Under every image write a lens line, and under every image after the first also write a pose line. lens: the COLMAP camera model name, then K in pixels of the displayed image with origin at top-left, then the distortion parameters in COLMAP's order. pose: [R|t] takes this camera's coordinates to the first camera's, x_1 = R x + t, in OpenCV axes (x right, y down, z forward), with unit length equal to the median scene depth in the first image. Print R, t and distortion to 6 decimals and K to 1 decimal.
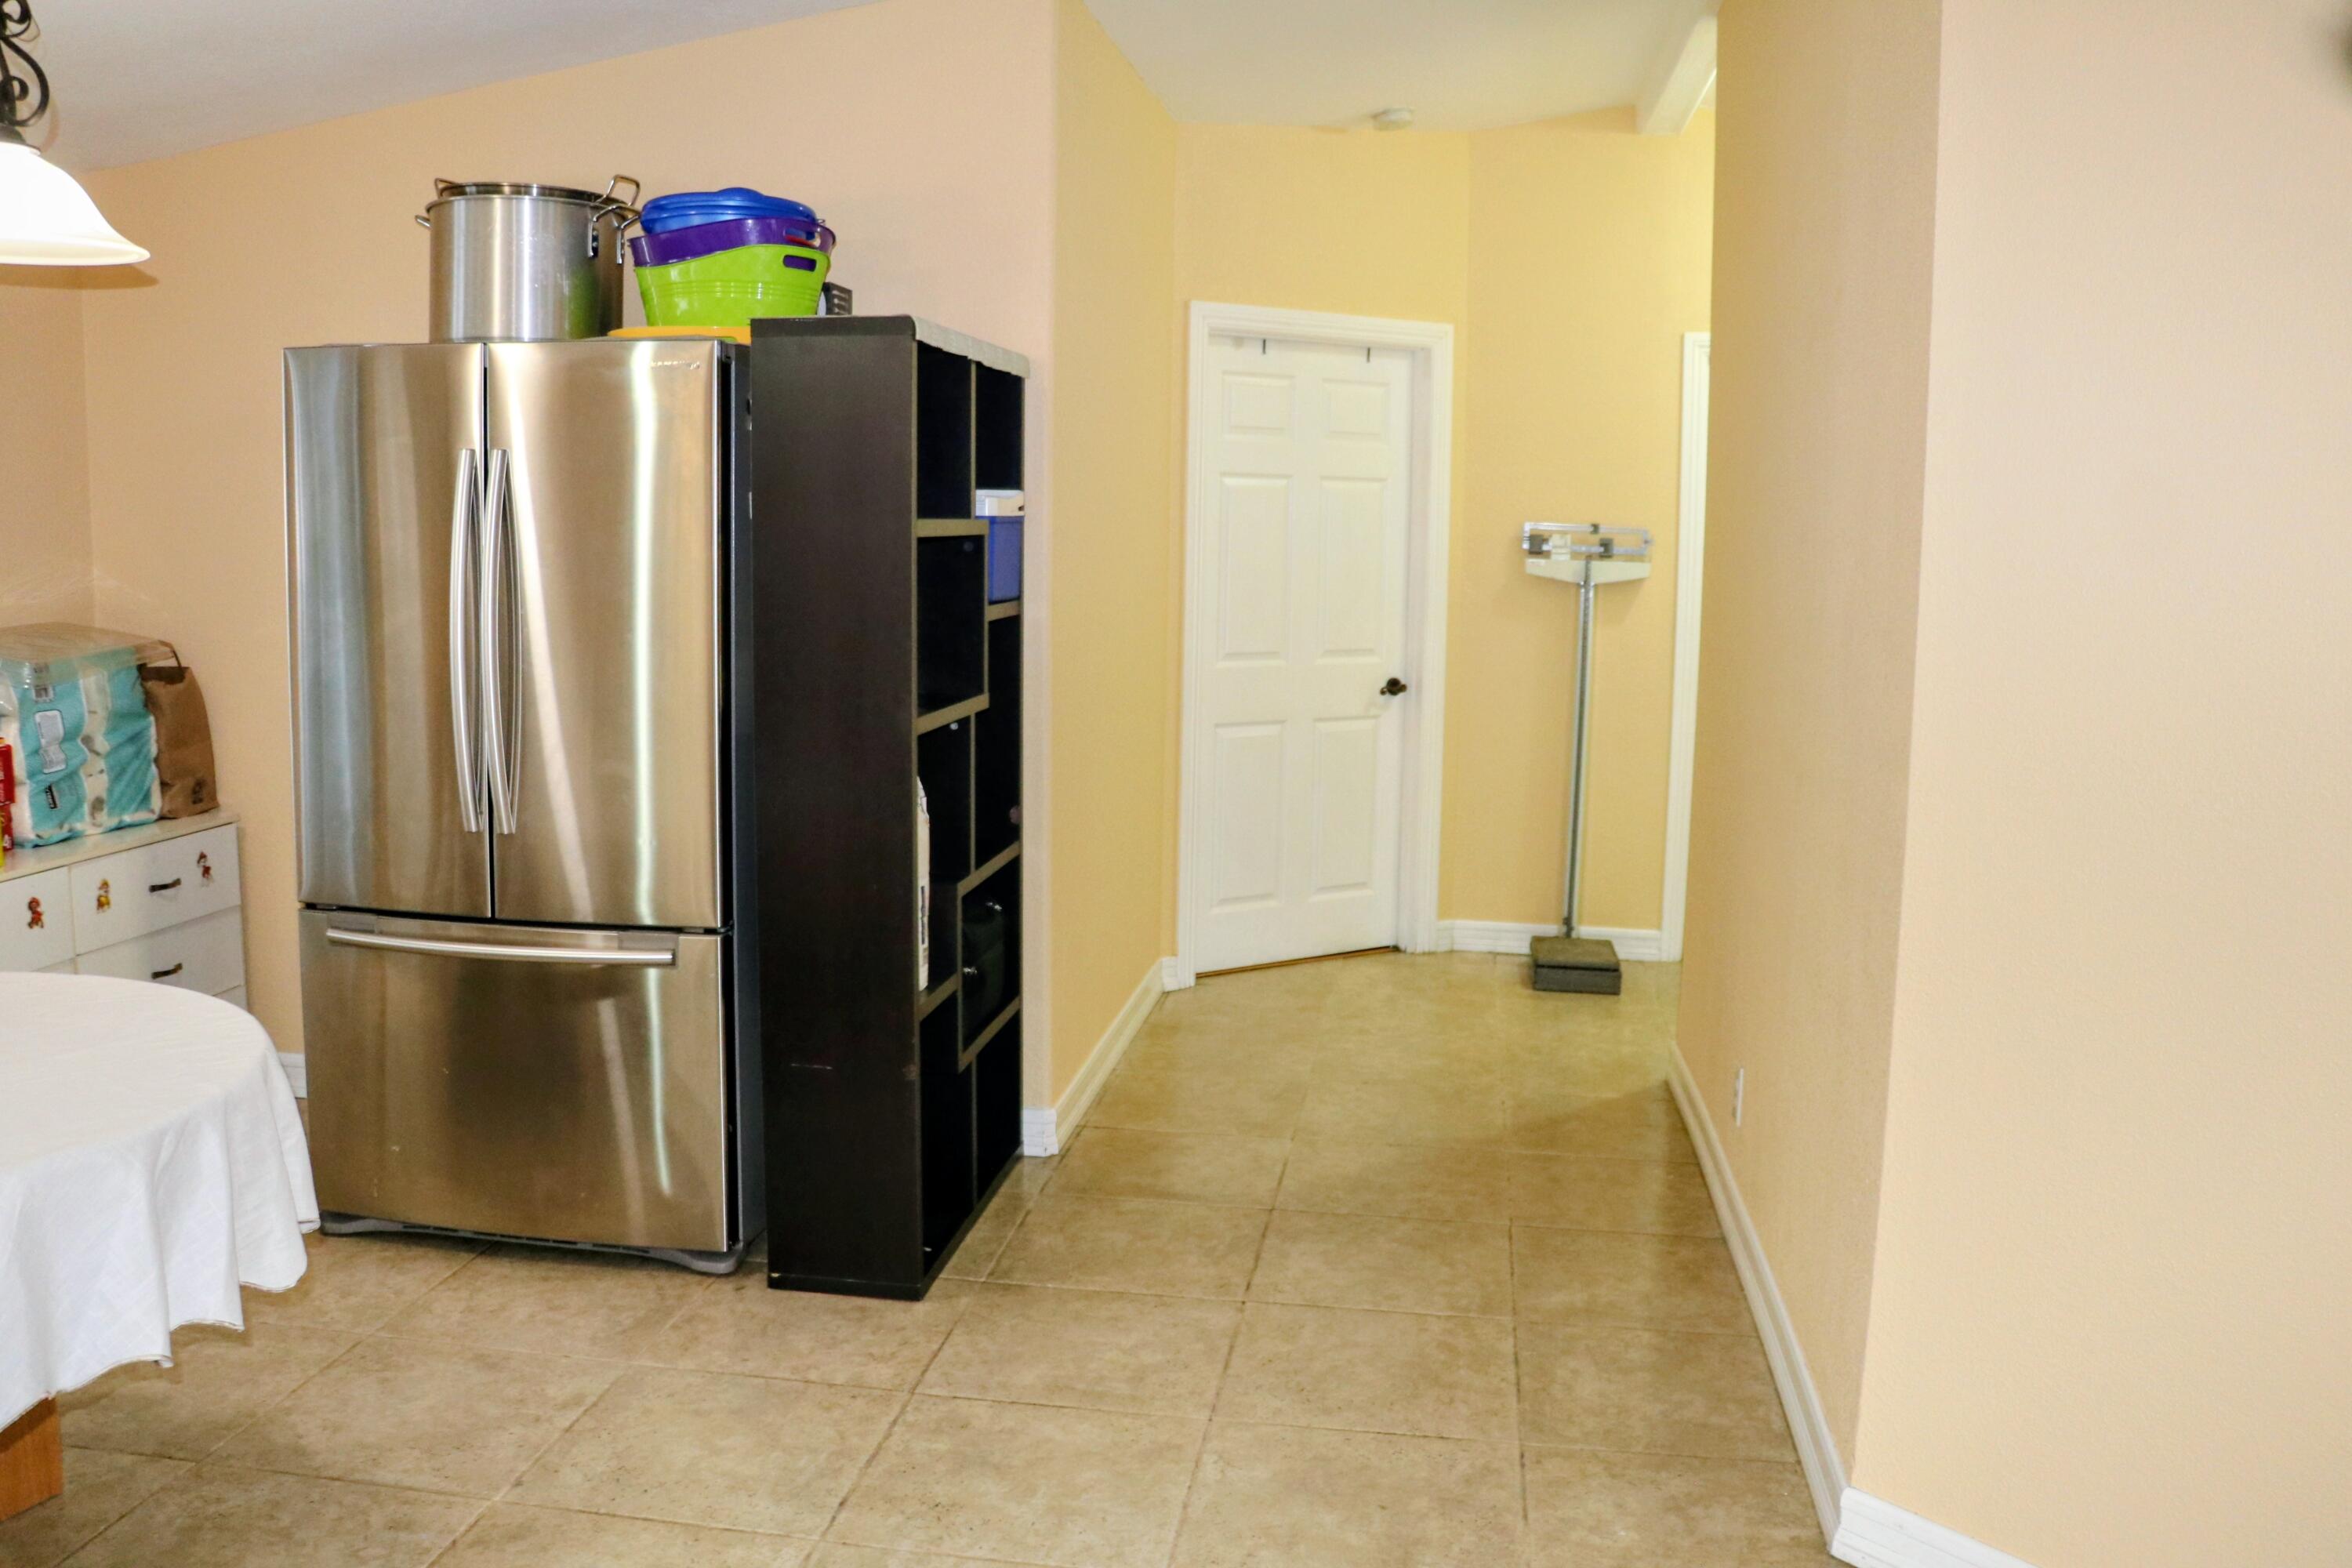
lens RADIAL K [[1992.2, 0, 1170.3], [0, 1992.2, 766.2], [0, 0, 1]] dist [-0.163983, 0.132730]
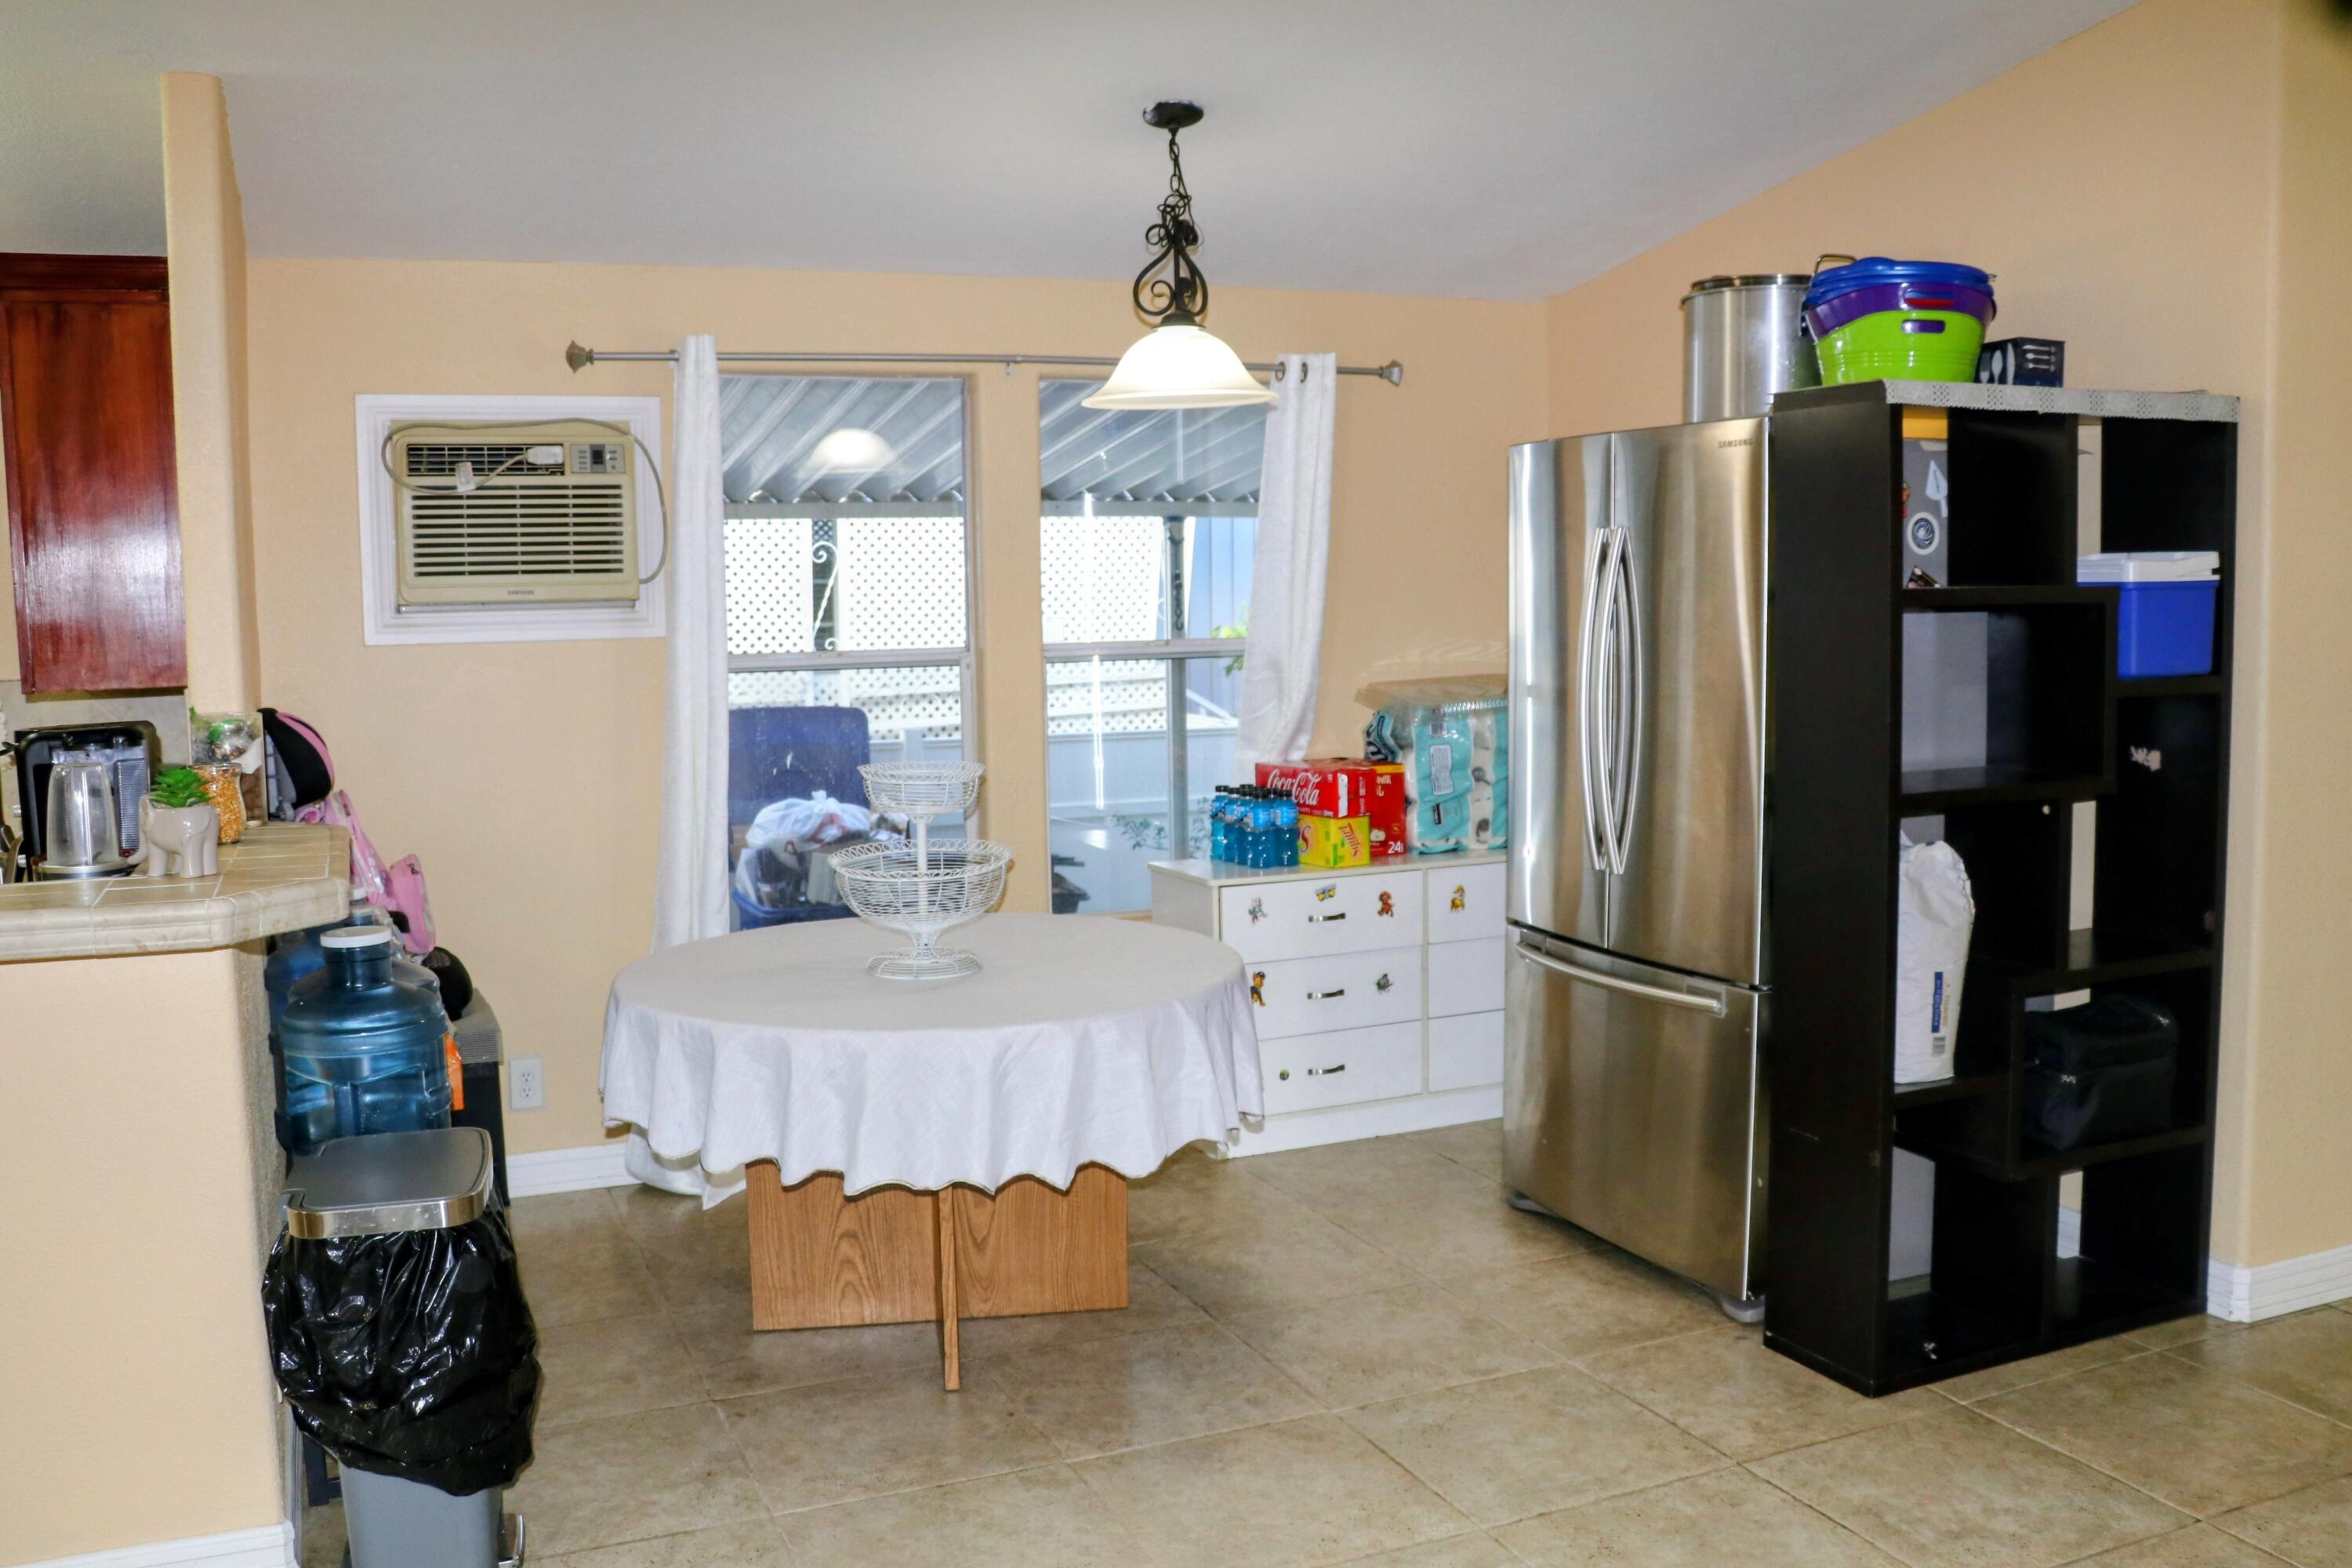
lens RADIAL K [[1992.2, 0, 1117.8], [0, 1992.2, 777.8], [0, 0, 1]] dist [-0.163983, 0.132730]
pose [[0.525858, 0.059382, -0.848497, 0.392618], [-0.081574, 0.996483, 0.019183, -0.015460], [0.846652, 0.059127, 0.528852, 0.147897]]
